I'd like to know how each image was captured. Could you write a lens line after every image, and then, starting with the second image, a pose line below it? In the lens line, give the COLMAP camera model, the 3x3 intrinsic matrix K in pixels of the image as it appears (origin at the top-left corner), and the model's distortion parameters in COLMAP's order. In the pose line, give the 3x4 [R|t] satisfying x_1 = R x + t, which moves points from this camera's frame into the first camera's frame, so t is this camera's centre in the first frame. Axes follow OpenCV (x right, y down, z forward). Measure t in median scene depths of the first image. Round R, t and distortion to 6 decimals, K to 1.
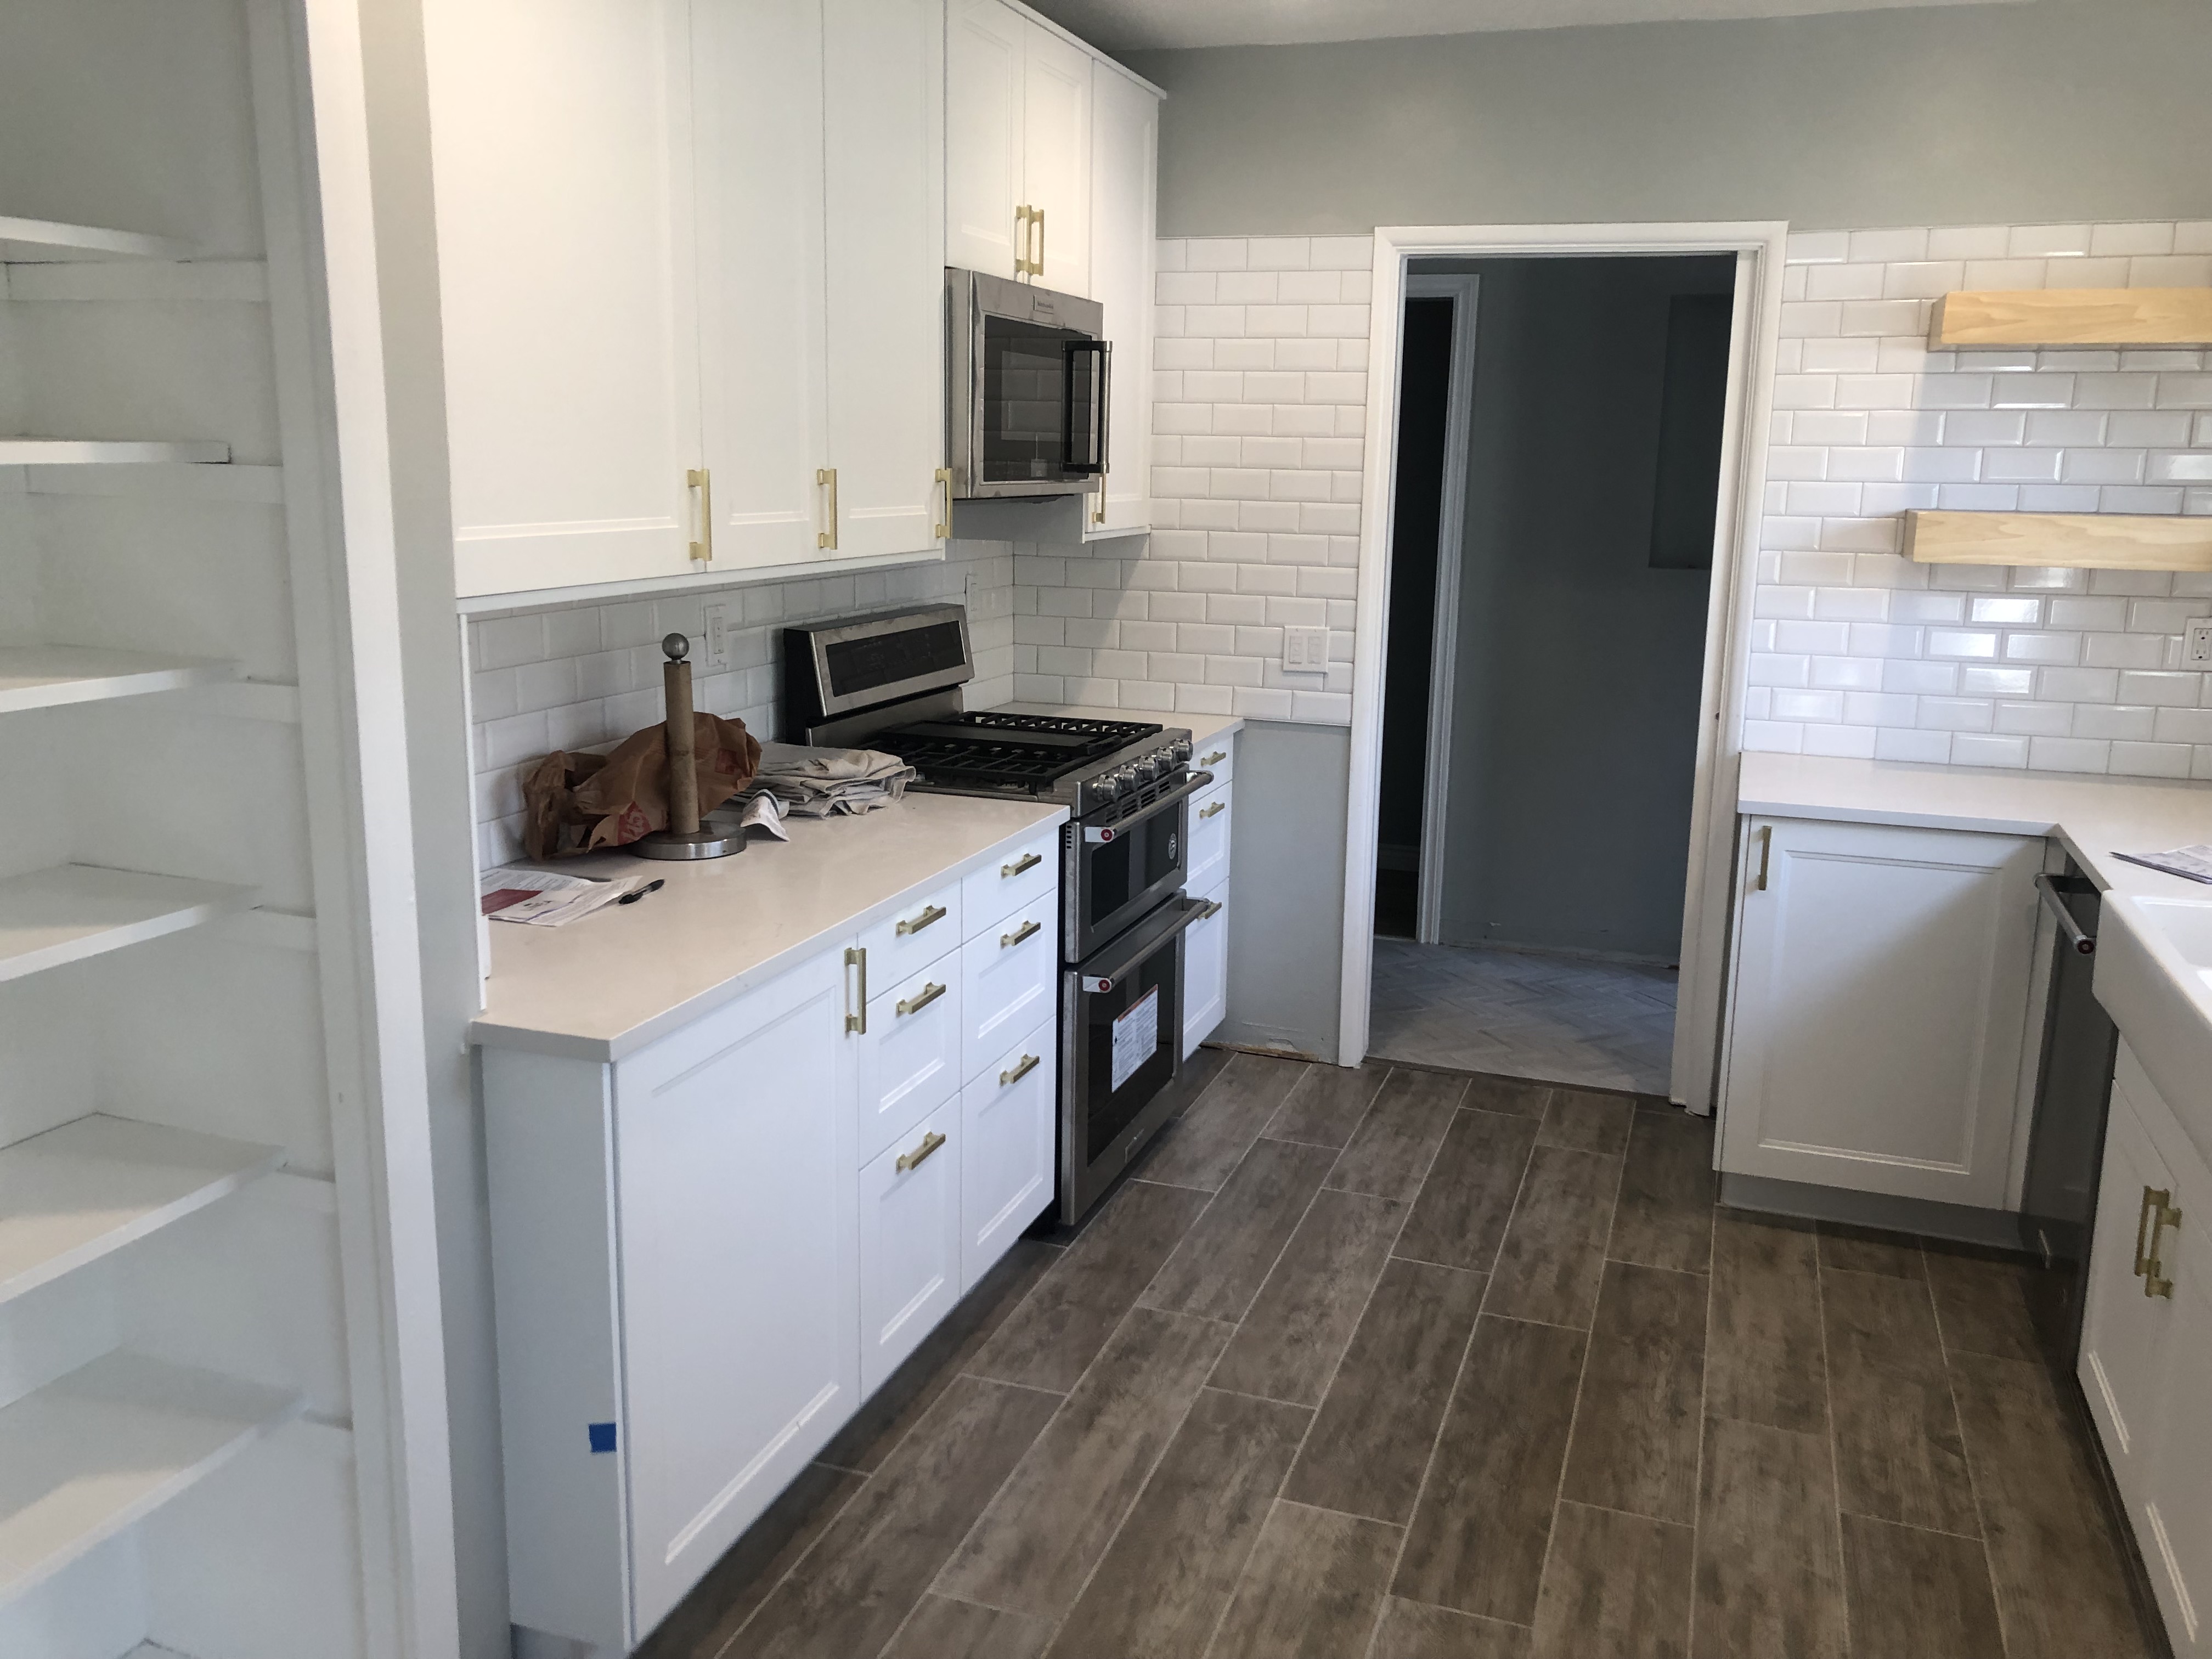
lens RADIAL K [[1827.0, 0, 1099.9], [0, 1827.0, 836.3], [0, 0, 1]] dist [0.004540, 0.018674]
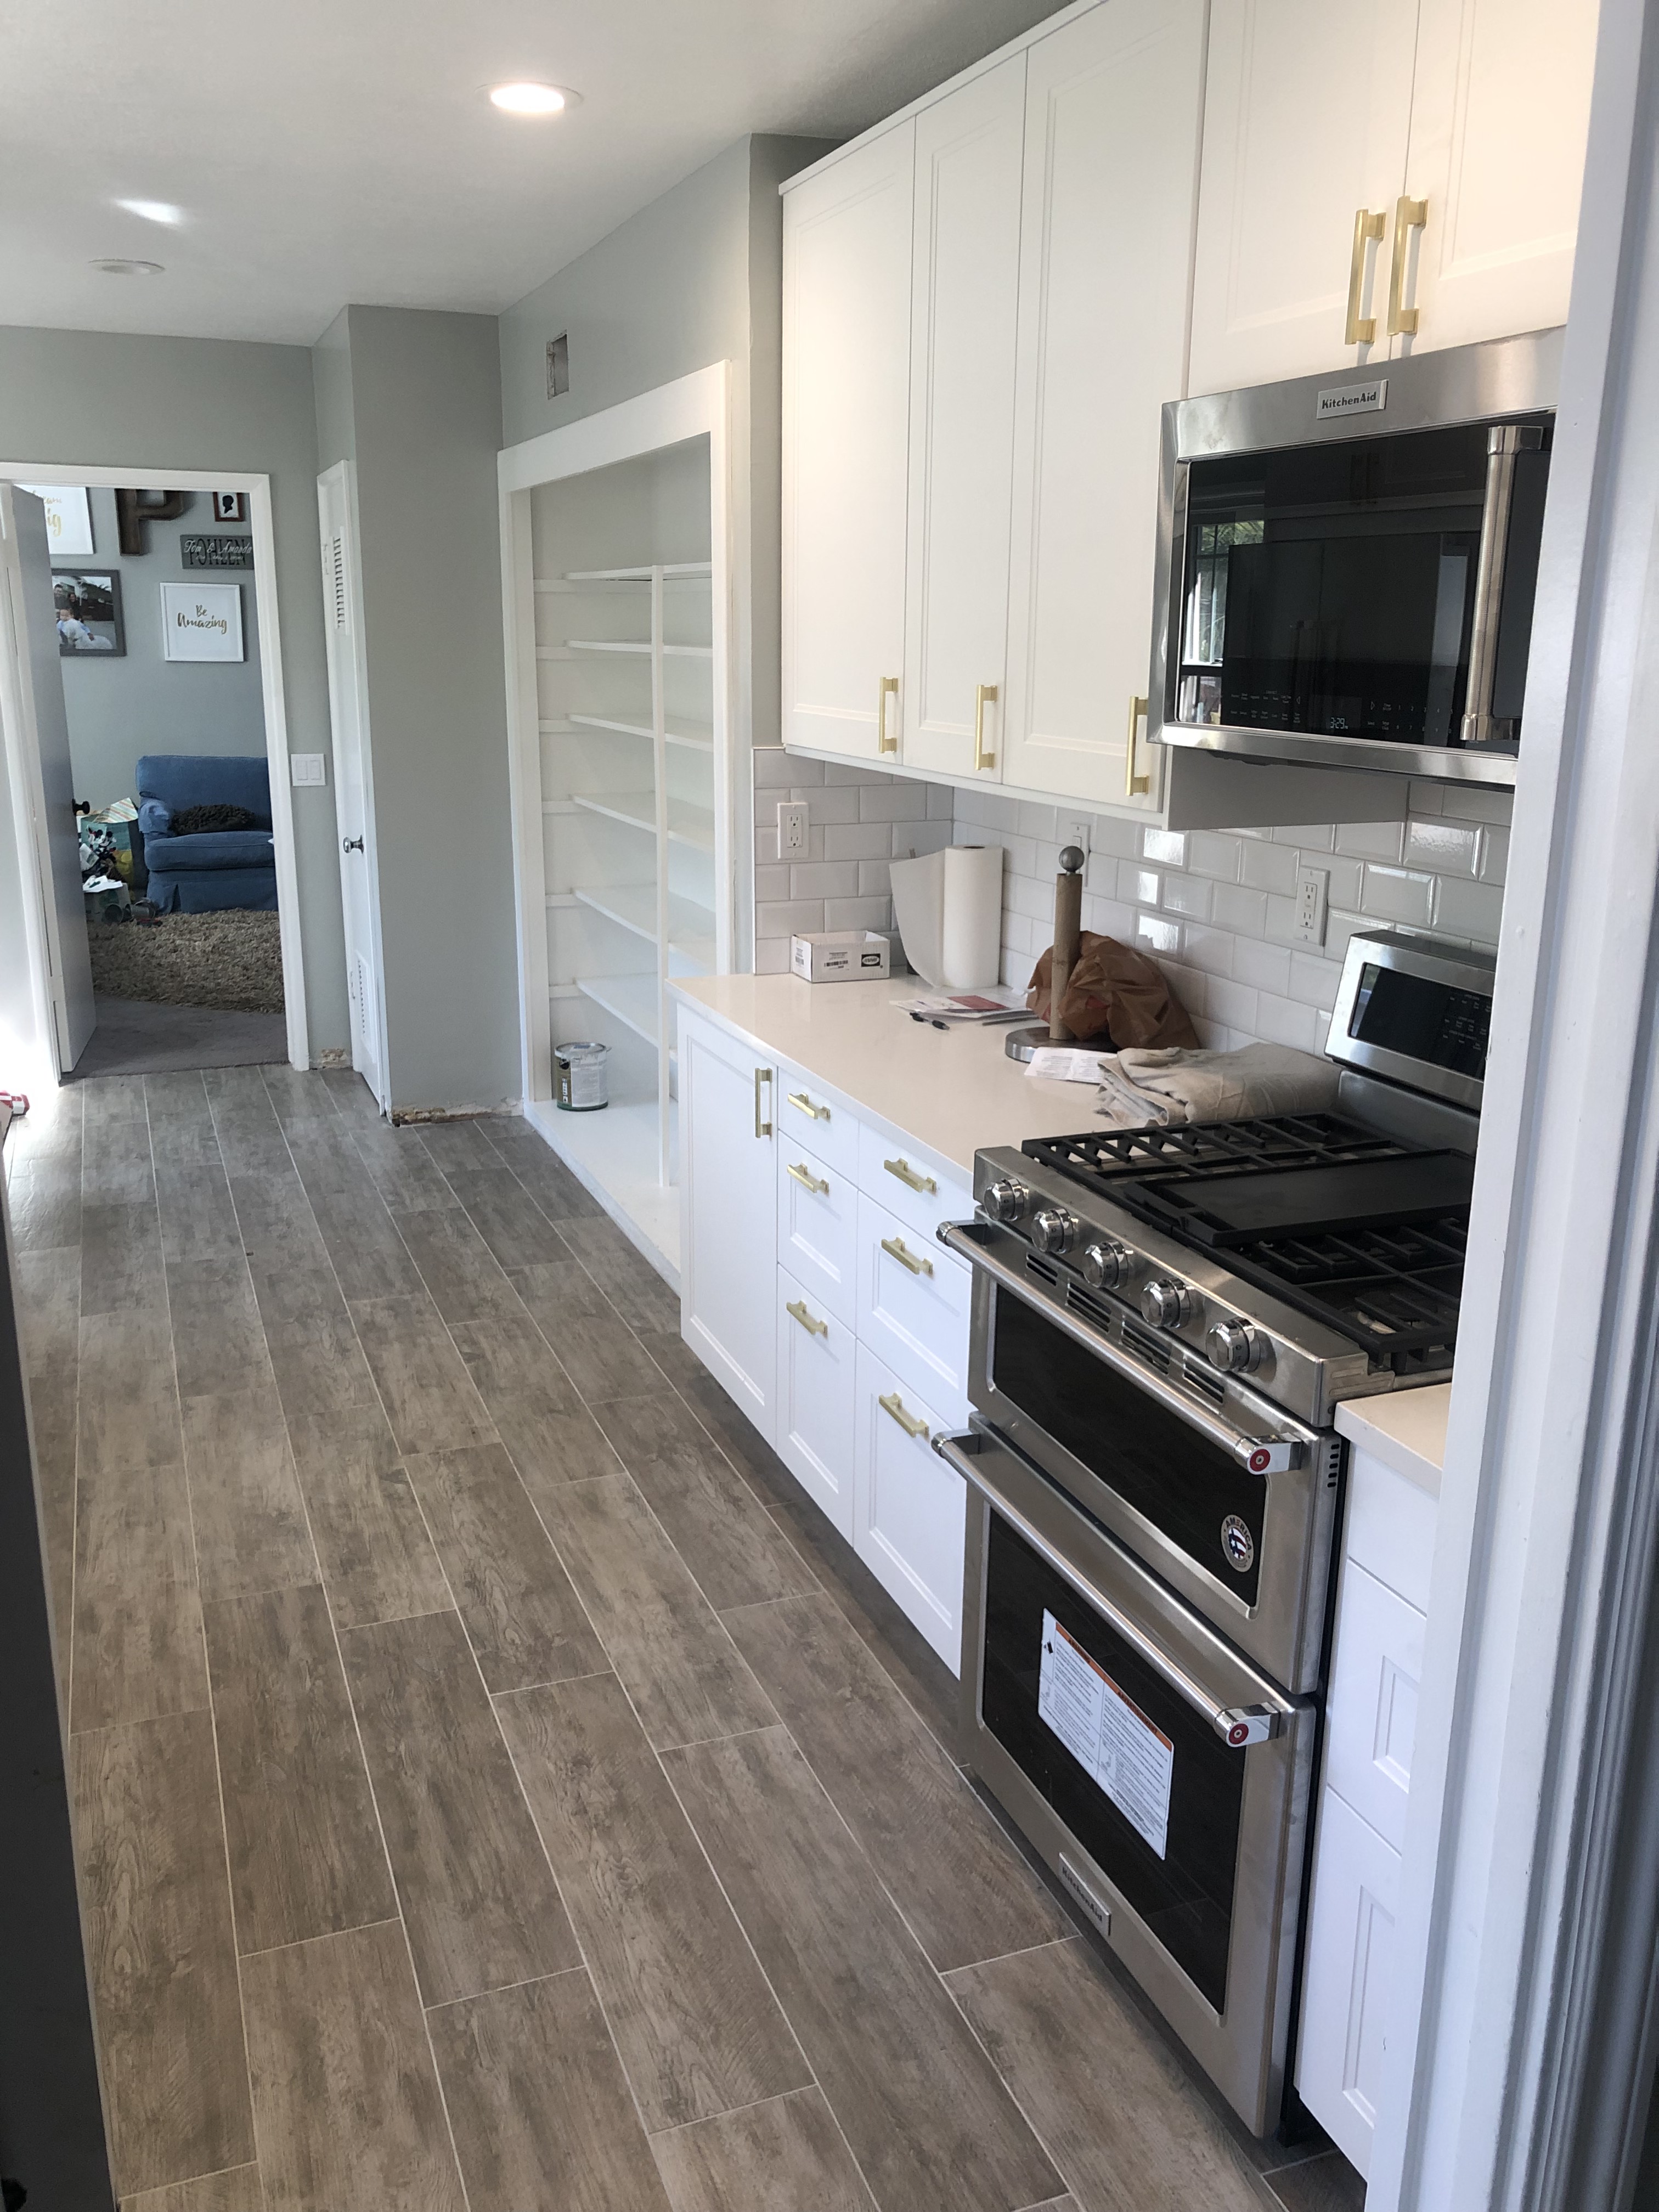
lens RADIAL K [[1827.0, 0, 824.8], [0, 1827.0, 1094.6], [0, 0, 1]] dist [0.004540, 0.018674]
pose [[-0.757241, 0.146662, -0.636456, 0.544978], [-0.158587, 0.904014, 0.397000, -0.365979], [0.633590, 0.401559, -0.661298, 1.621380]]
